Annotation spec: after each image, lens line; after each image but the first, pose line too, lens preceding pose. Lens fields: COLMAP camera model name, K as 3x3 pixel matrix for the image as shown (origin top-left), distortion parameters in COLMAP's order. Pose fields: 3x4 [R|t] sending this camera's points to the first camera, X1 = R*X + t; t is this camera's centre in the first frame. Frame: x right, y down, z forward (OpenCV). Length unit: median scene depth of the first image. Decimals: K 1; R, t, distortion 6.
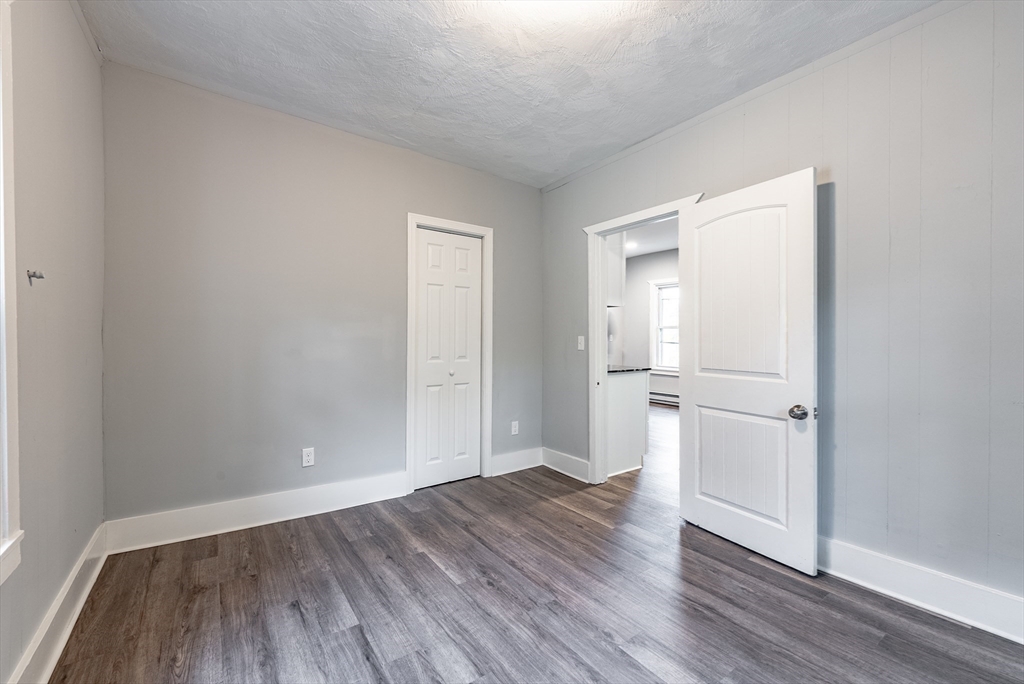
lens RADIAL K [[421.8, 0, 513.3], [0, 421.8, 339.6], [0, 0, 1]] dist [0.000601, -0.000312]
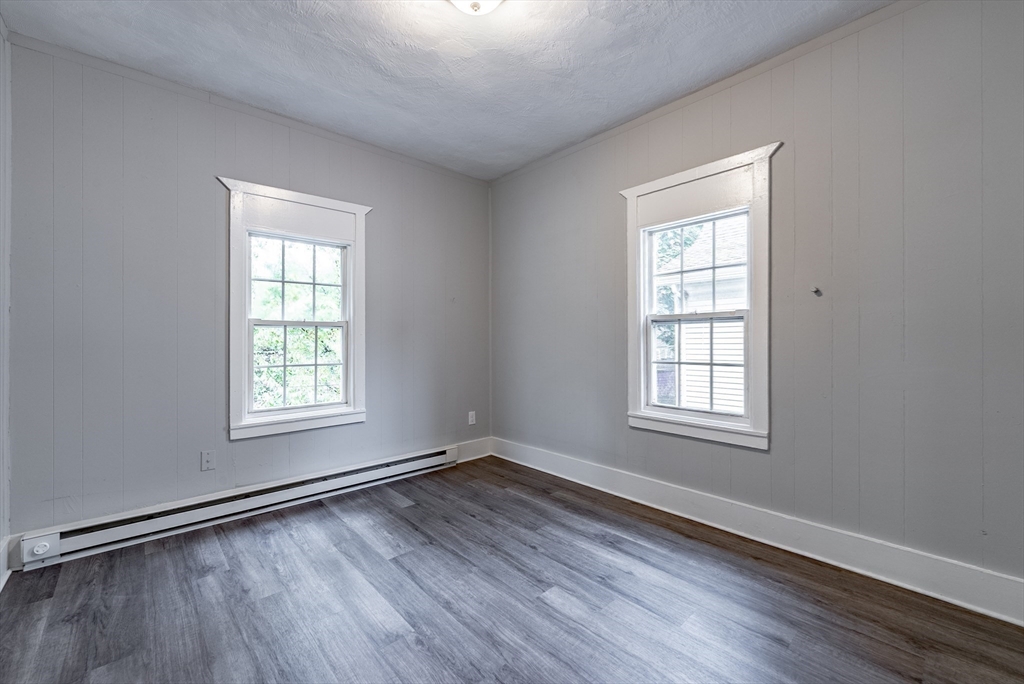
lens RADIAL K [[421.8, 0, 513.3], [0, 421.8, 339.6], [0, 0, 1]] dist [0.000601, -0.000312]
pose [[-0.993861, 0.002262, -0.110617, 0.104803], [0.001283, 0.999959, 0.008918, 0.011332], [0.110633, 0.008722, -0.993823, 1.734556]]
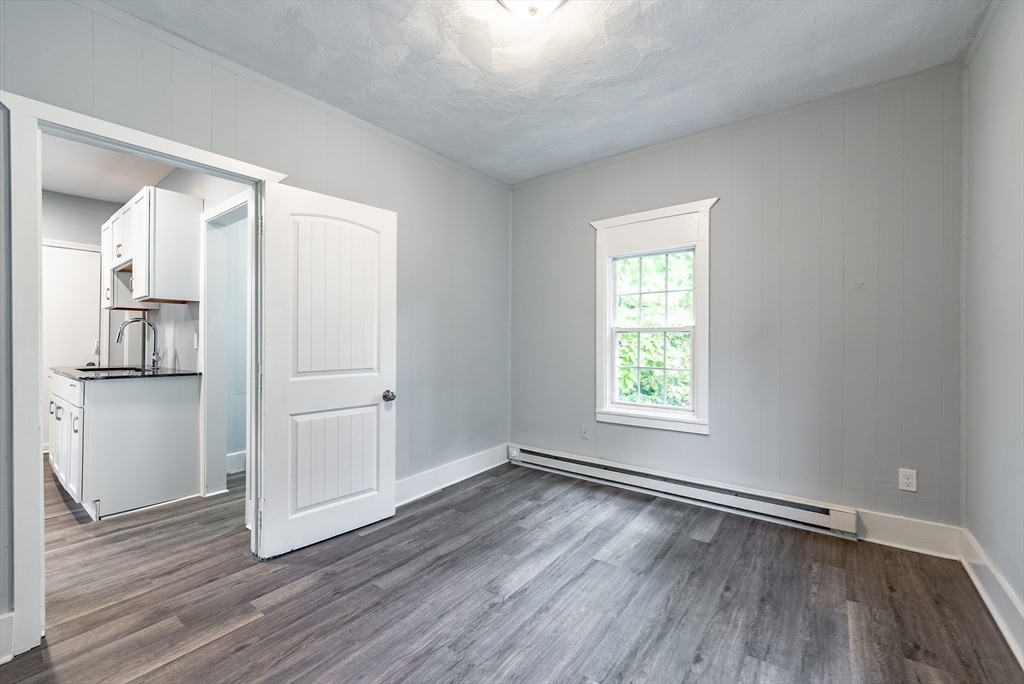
lens RADIAL K [[421.8, 0, 513.3], [0, 421.8, 339.6], [0, 0, 1]] dist [0.000601, -0.000312]
pose [[-0.292019, -0.003670, 0.956405, -0.755519], [0.003419, 0.999982, 0.004882, -0.006113], [-0.956406, 0.004696, -0.292001, 1.124645]]
